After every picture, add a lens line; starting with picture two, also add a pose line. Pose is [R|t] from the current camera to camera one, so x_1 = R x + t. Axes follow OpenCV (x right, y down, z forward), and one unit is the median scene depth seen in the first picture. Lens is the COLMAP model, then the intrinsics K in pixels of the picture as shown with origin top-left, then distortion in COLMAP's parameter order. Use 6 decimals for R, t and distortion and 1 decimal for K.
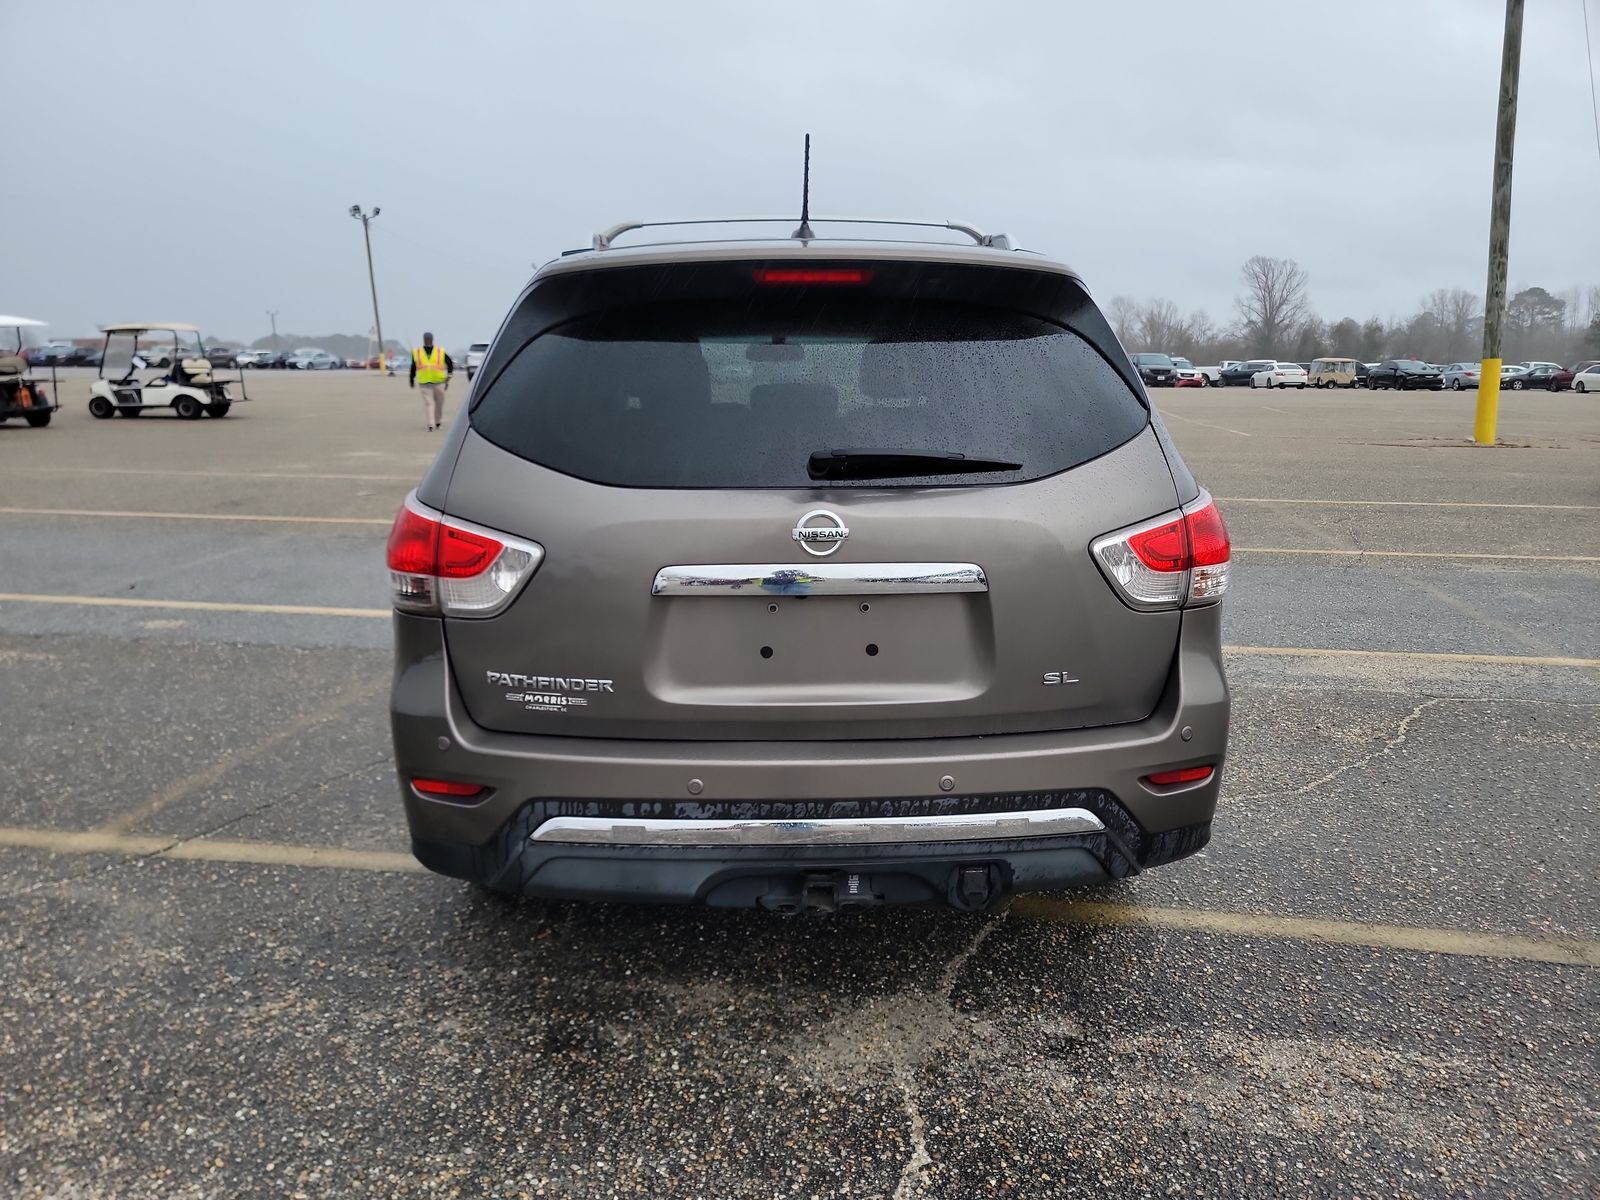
lens RADIAL K [[1115.6, 0, 803.4], [0, 1115.6, 609.9], [0, 0, 1]] dist [0.048332, -0.037029]
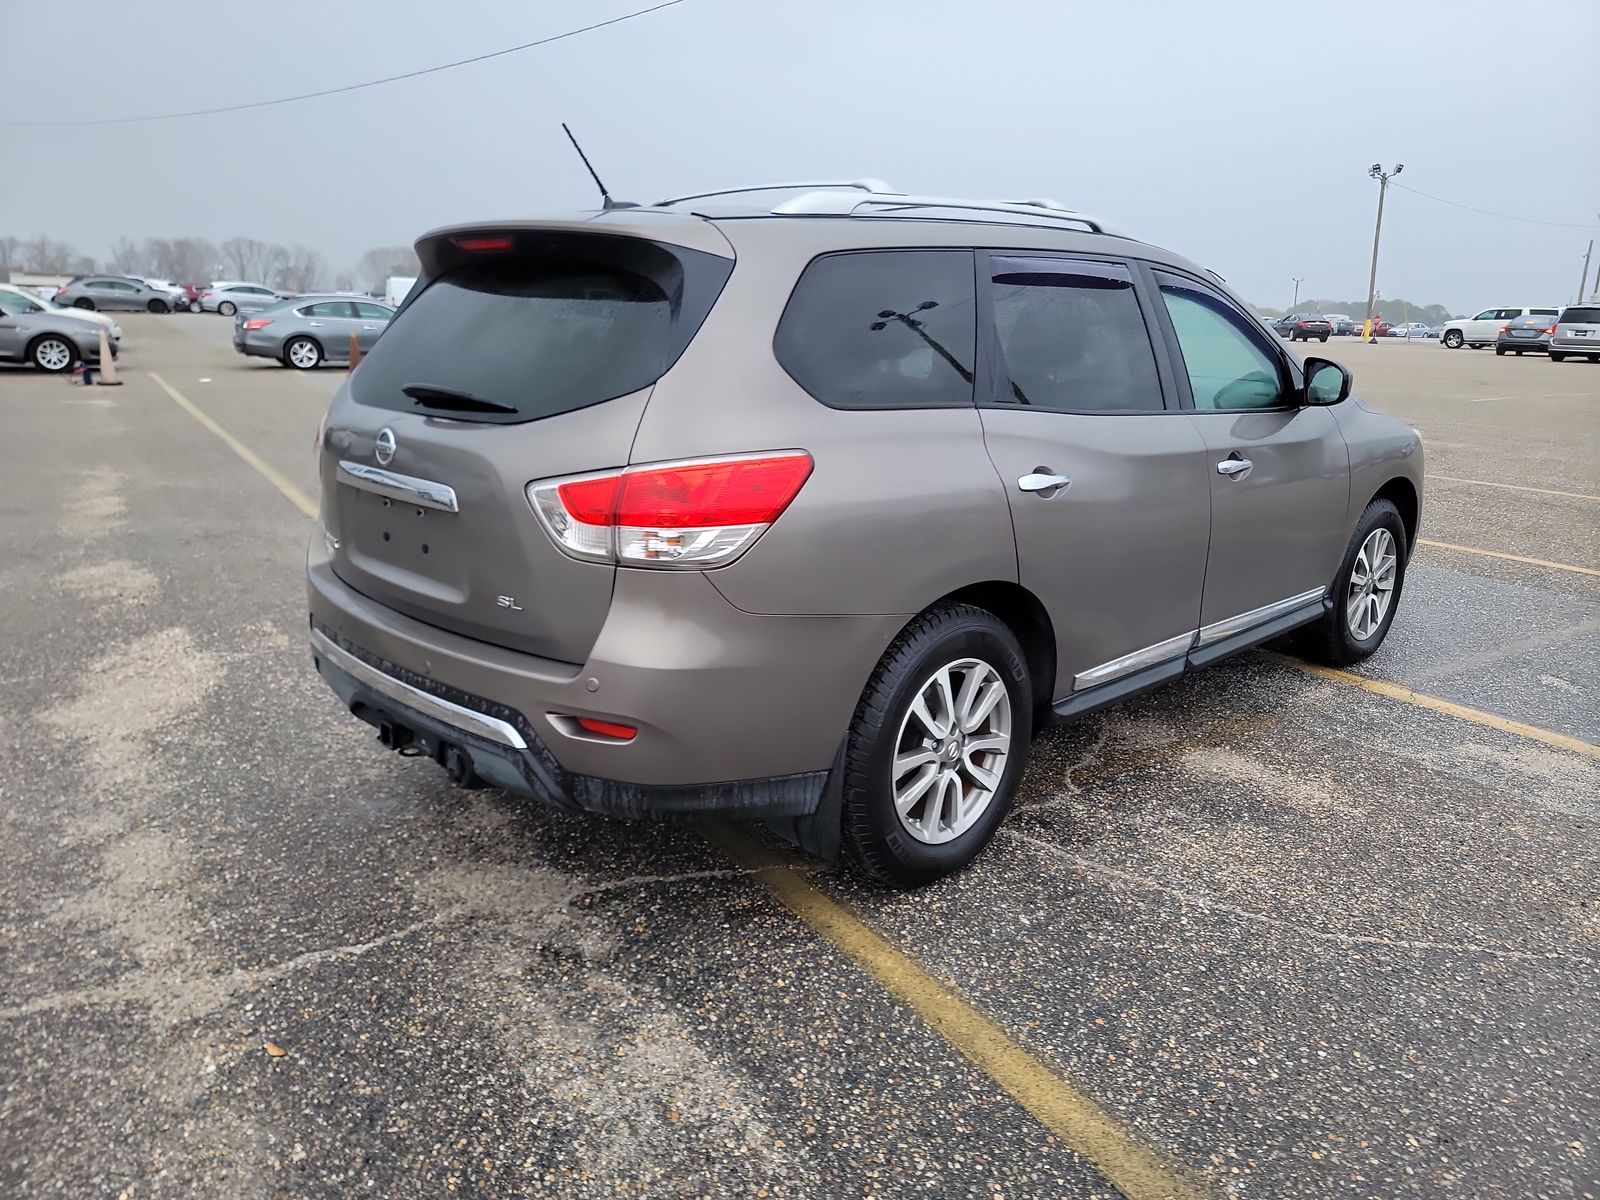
lens RADIAL K [[1115.6, 0, 808.4], [0, 1115.6, 589.7], [0, 0, 1]] dist [0.048332, -0.037029]
pose [[0.675813, 0.187986, -0.712698, 1.103565], [-0.179556, 0.979788, 0.088172, -0.093500], [0.714868, 0.068382, 0.695908, 0.397901]]
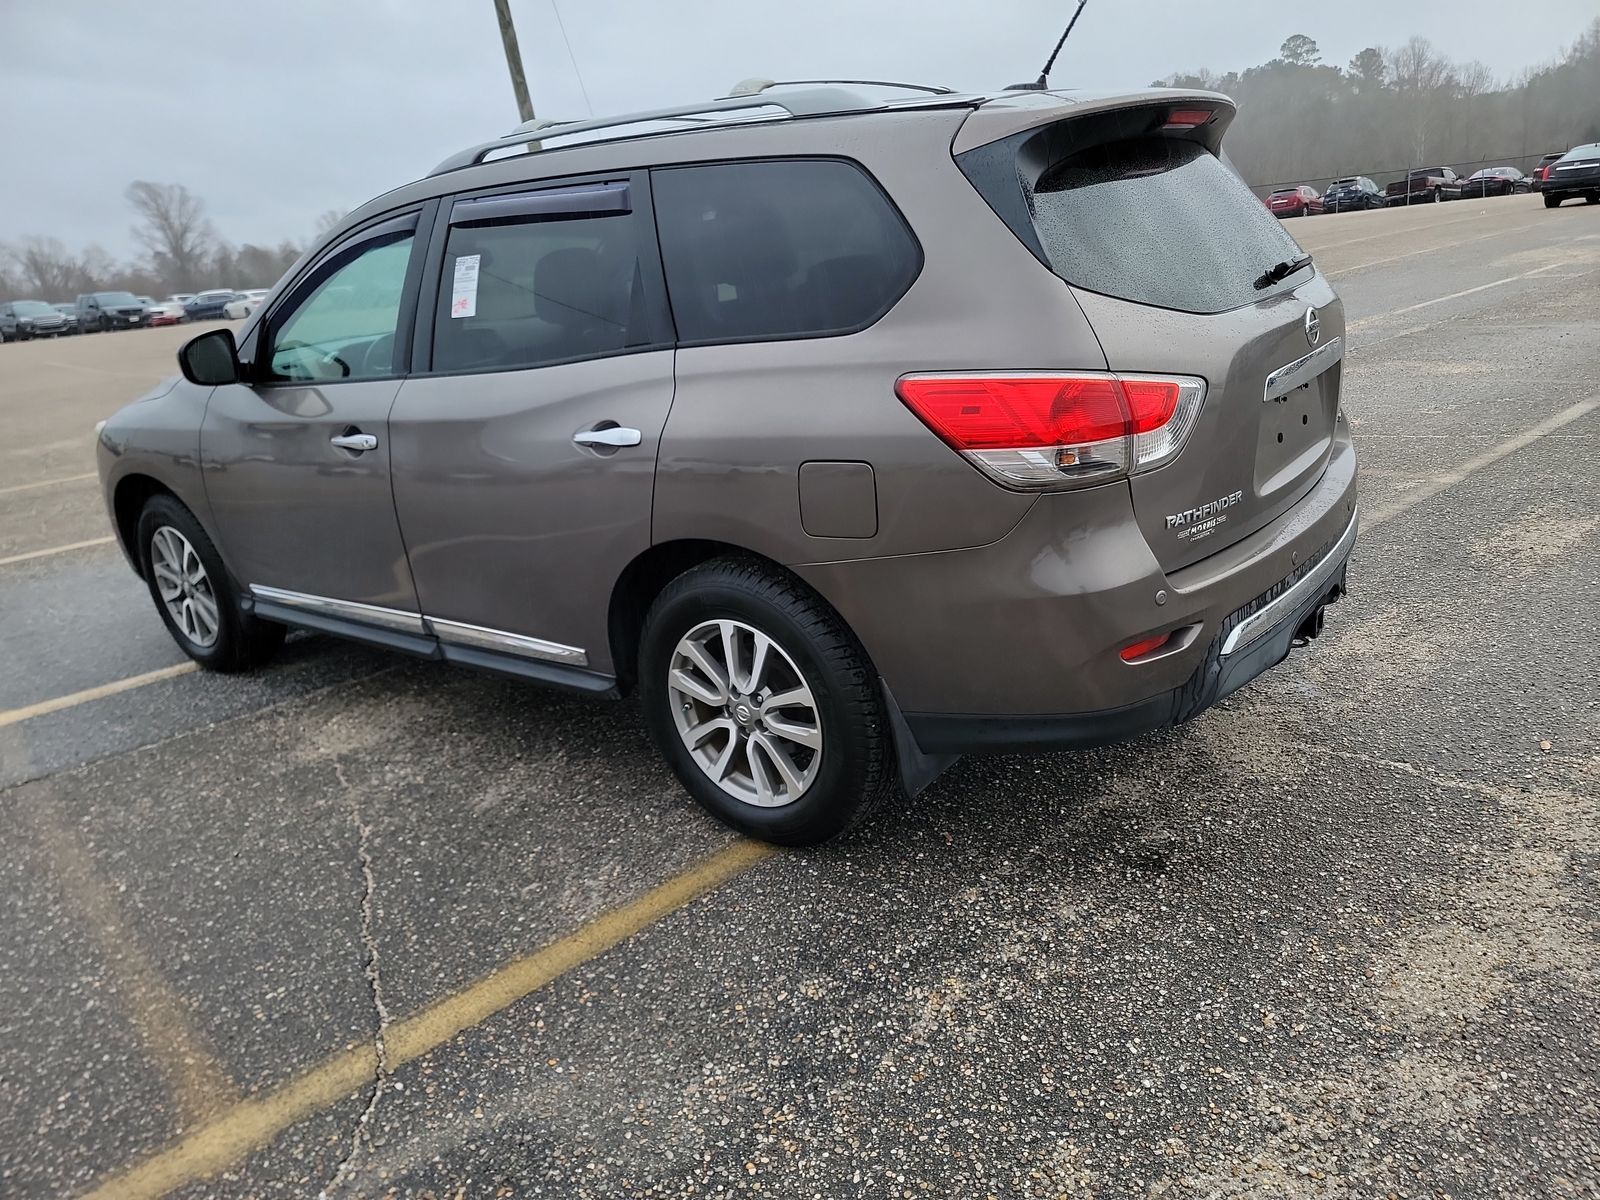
lens RADIAL K [[1115.6, 0, 797.6], [0, 1115.6, 603.2], [0, 0, 1]] dist [0.048332, -0.037029]
pose [[0.638672, -0.303788, 0.706973, -1.134105], [0.264418, 0.949465, 0.169115, -0.120452], [-0.722621, 0.078927, 0.686724, 0.500598]]
